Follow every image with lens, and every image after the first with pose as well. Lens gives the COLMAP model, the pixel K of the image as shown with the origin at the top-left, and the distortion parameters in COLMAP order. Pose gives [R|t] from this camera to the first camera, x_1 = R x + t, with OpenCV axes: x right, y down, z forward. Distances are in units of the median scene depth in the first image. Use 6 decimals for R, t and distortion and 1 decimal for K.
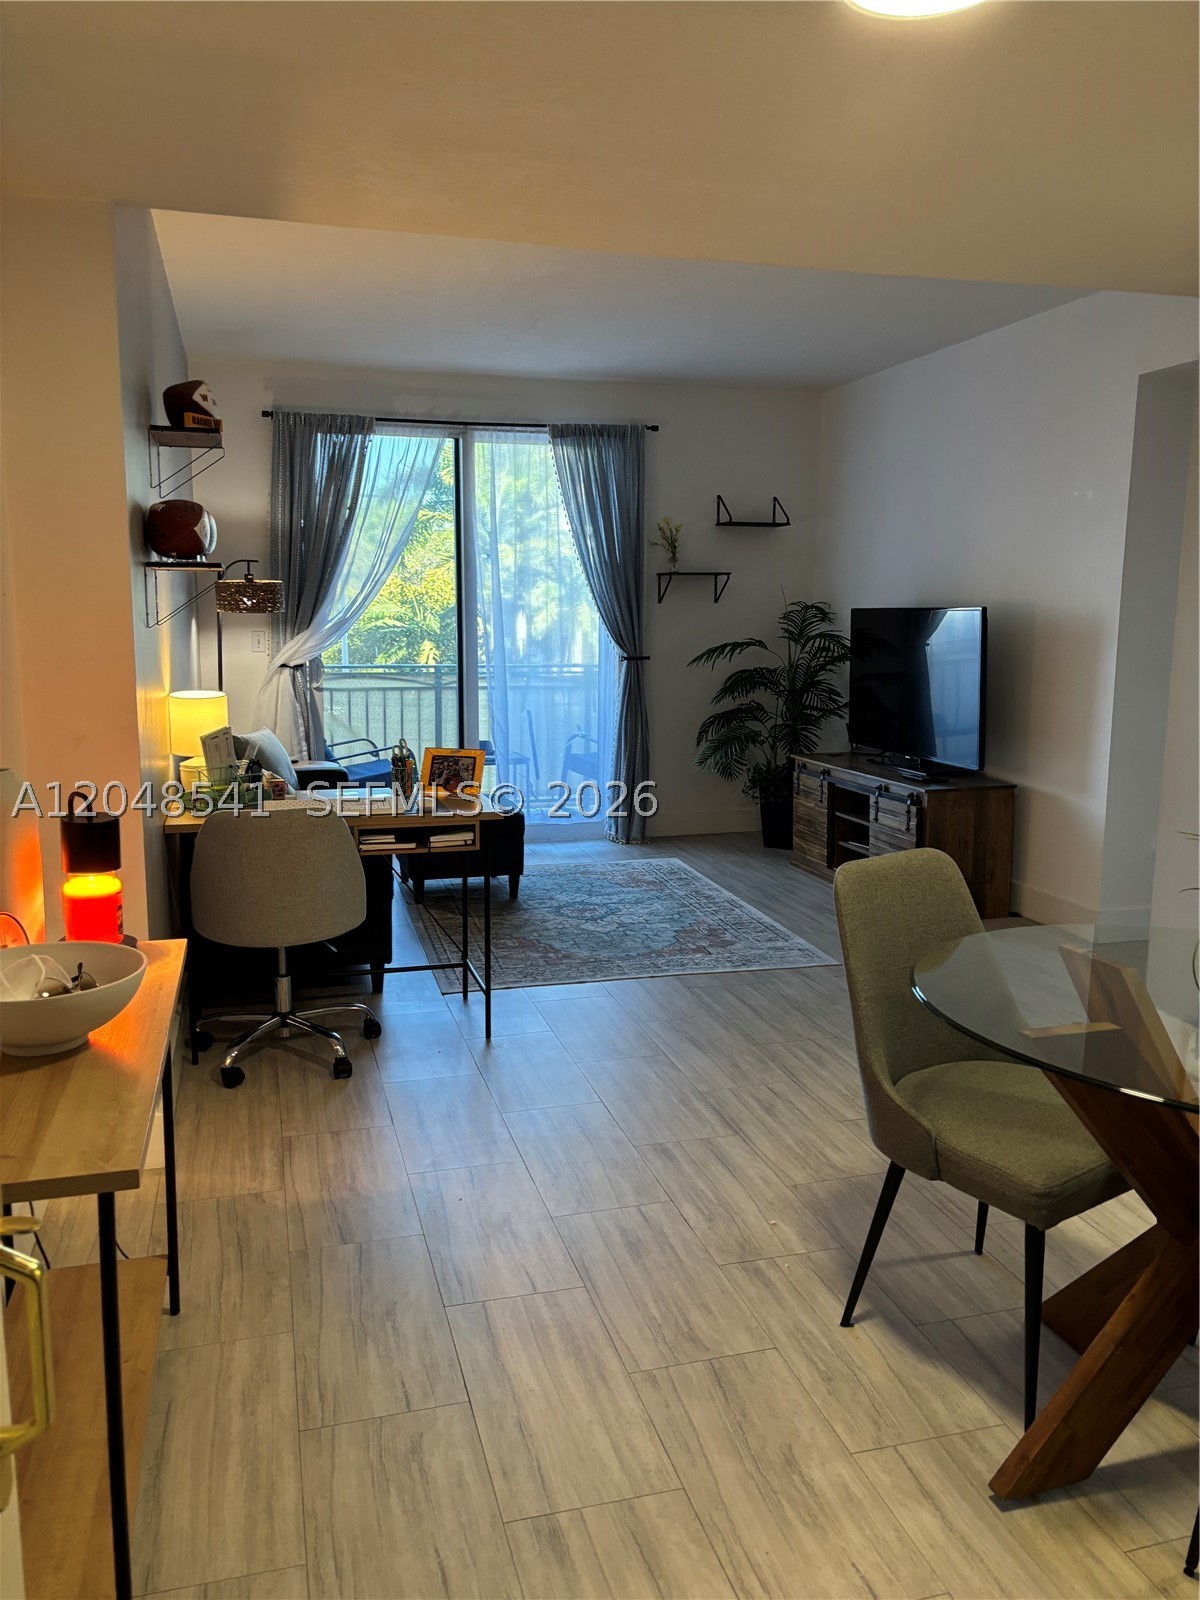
lens RADIAL K [[1203.8, 0, 595.2], [0, 1203.8, 822.4], [0, 0, 1]] dist [0.029661, 0.000303]
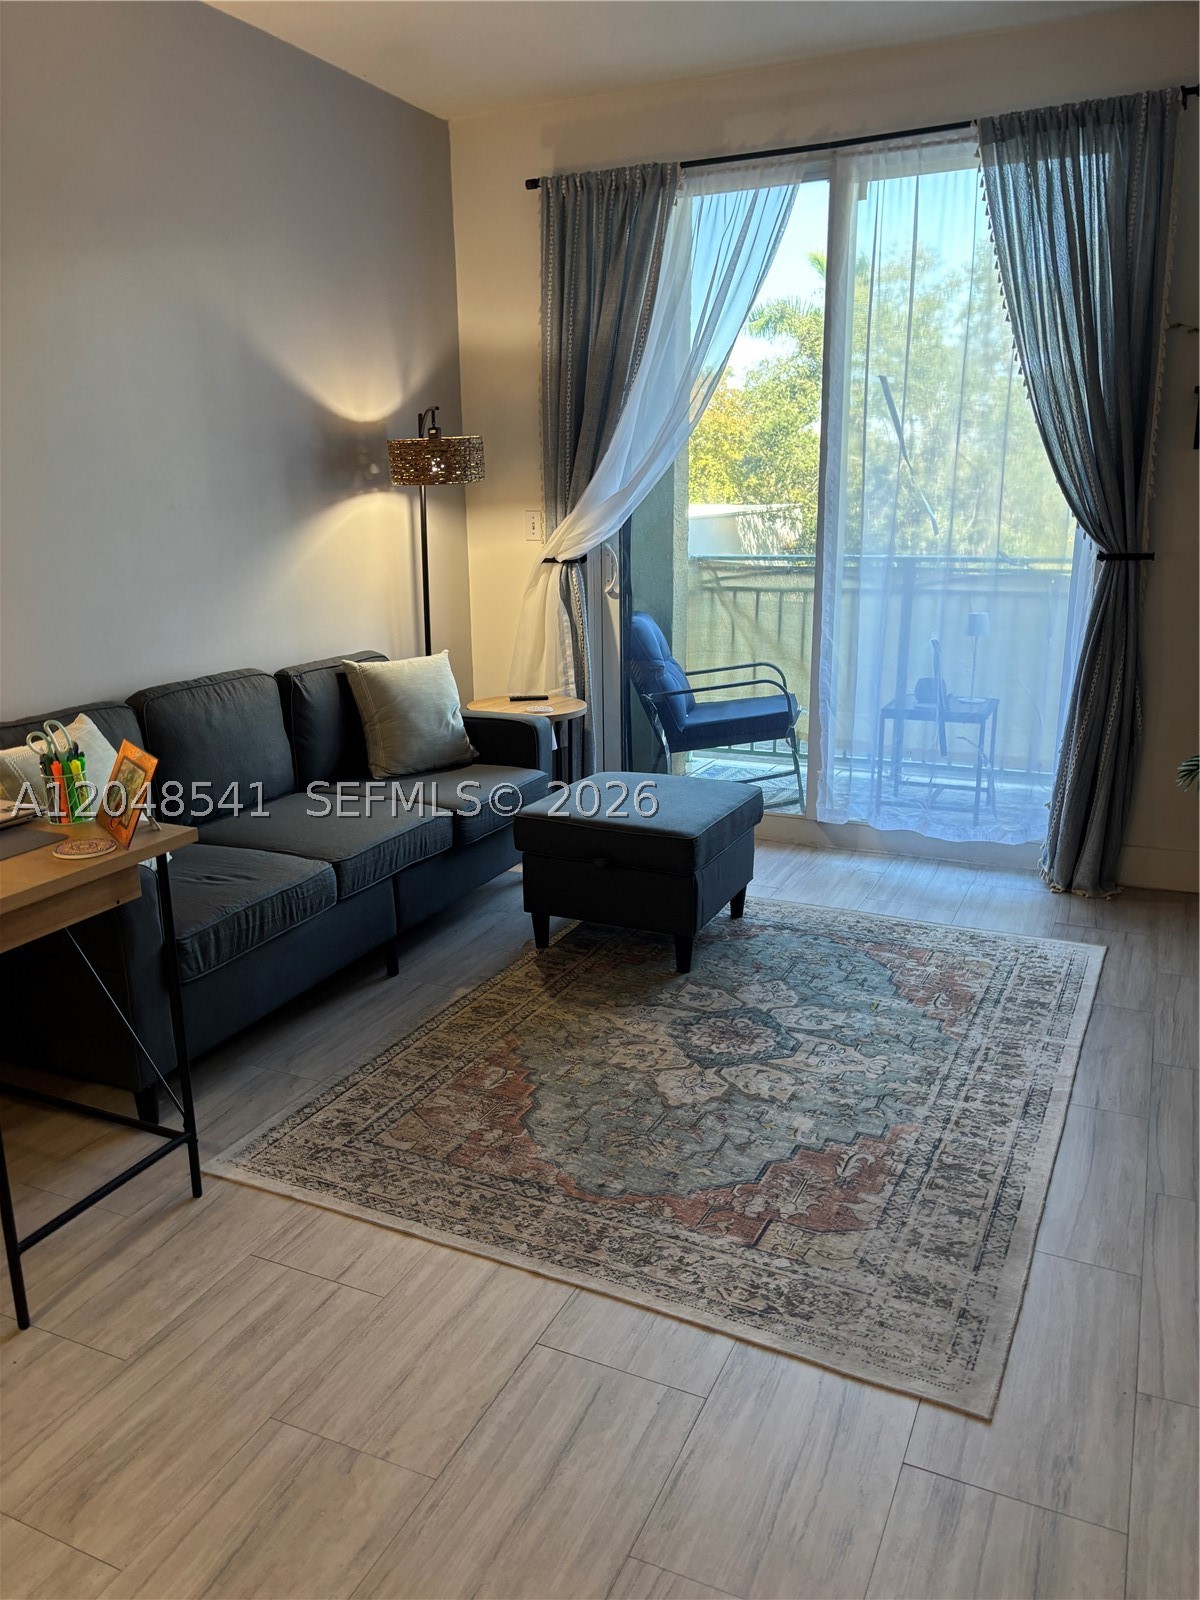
lens RADIAL K [[1203.8, 0, 595.2], [0, 1203.8, 822.4], [0, 0, 1]] dist [0.029661, 0.000303]
pose [[0.754556, 0.169680, -0.633919, 0.245264], [-0.100862, 0.984502, 0.143464, -0.084910], [0.648438, -0.044313, 0.759977, 0.484241]]
